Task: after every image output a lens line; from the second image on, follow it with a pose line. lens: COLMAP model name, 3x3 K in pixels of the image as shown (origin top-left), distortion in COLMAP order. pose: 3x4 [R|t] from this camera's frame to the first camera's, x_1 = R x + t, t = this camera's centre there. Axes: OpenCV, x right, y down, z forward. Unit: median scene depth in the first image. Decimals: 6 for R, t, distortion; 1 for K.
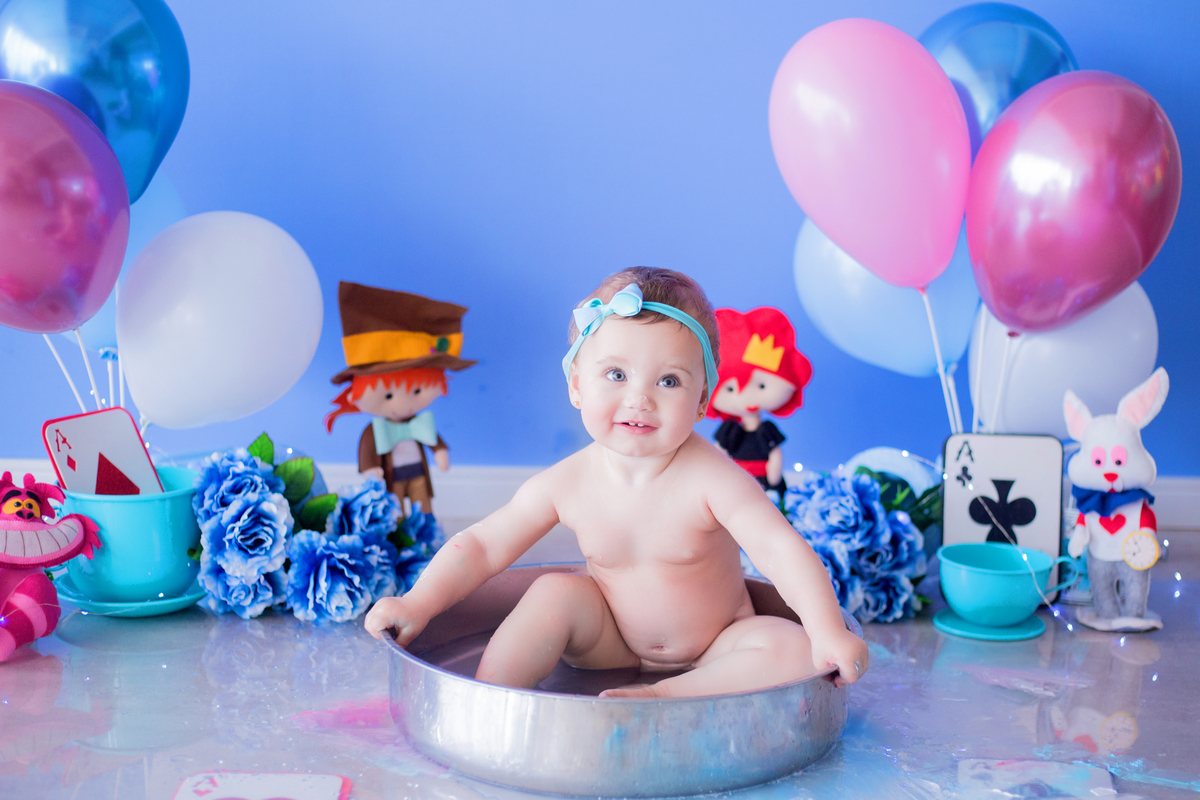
lens RADIAL K [[2006.4, 0, 645.5], [0, 2006.4, 431.1], [0, 0, 1]] dist [-0.043543, -0.193284]
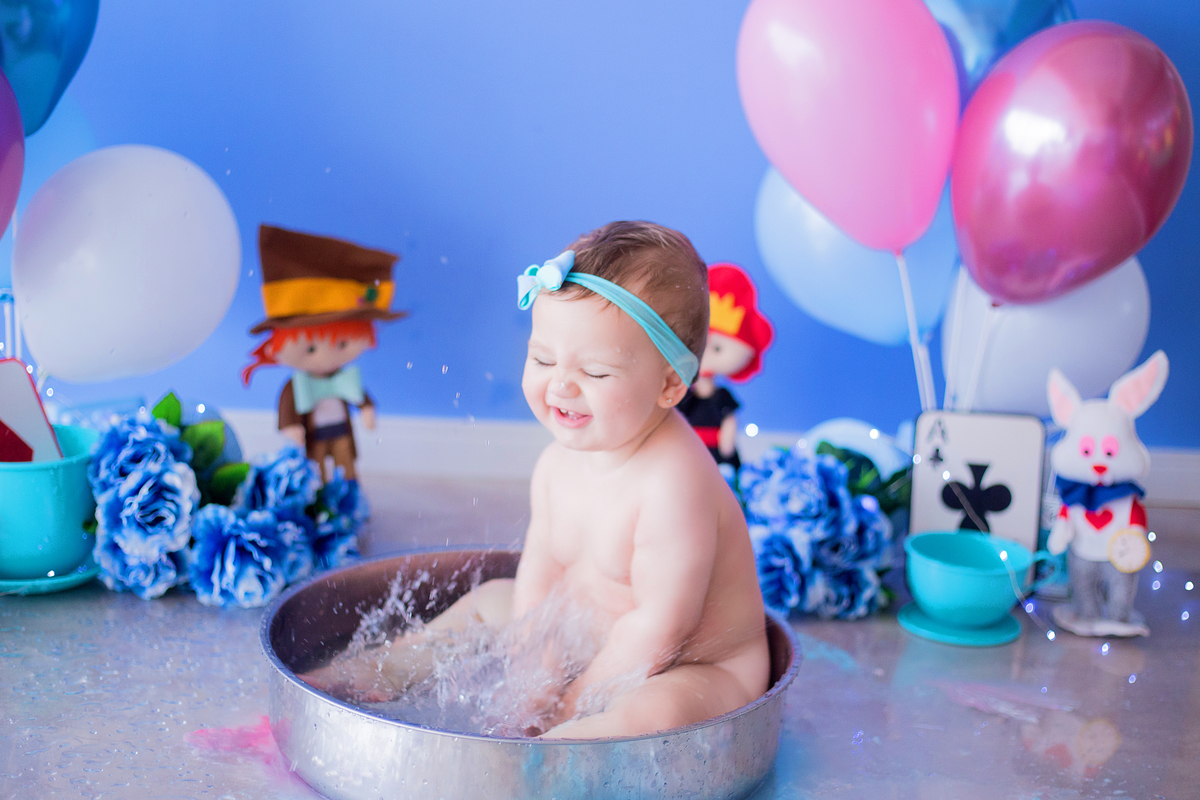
lens RADIAL K [[1854.1, 0, 600.0], [0, 1854.1, 400.0], [0, 0, 1]] dist [-0.076924, -0.012537]
pose [[0.999534, 0.028146, 0.011813, -0.005897], [-0.028688, 0.998407, 0.048576, -0.042545], [-0.010427, -0.048892, 0.998750, 0.163943]]
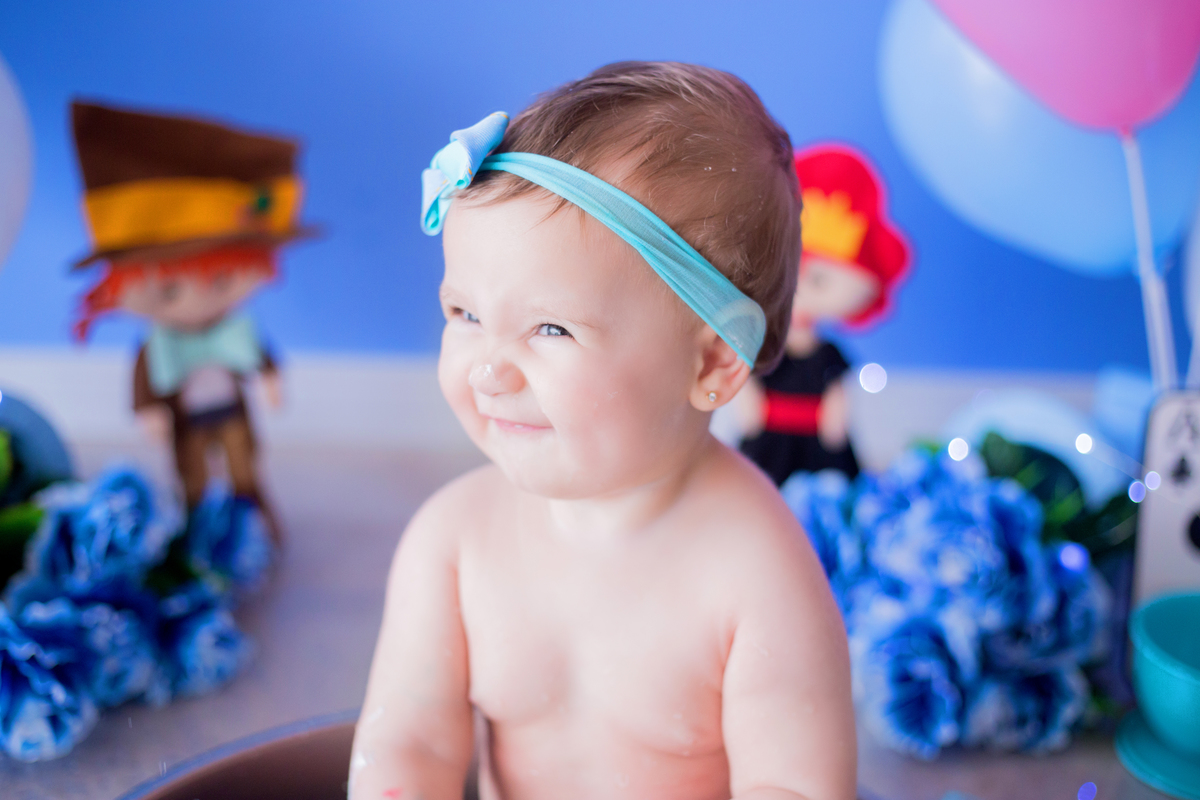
lens RADIAL K [[1854.1, 0, 600.0], [0, 1854.1, 400.0], [0, 0, 1]] dist [-0.076924, -0.012537]
pose [[0.998993, 0.020631, -0.039852, 0.018380], [-0.013402, 0.984689, 0.173806, -0.087875], [0.042828, -0.173097, 0.983973, 0.516273]]
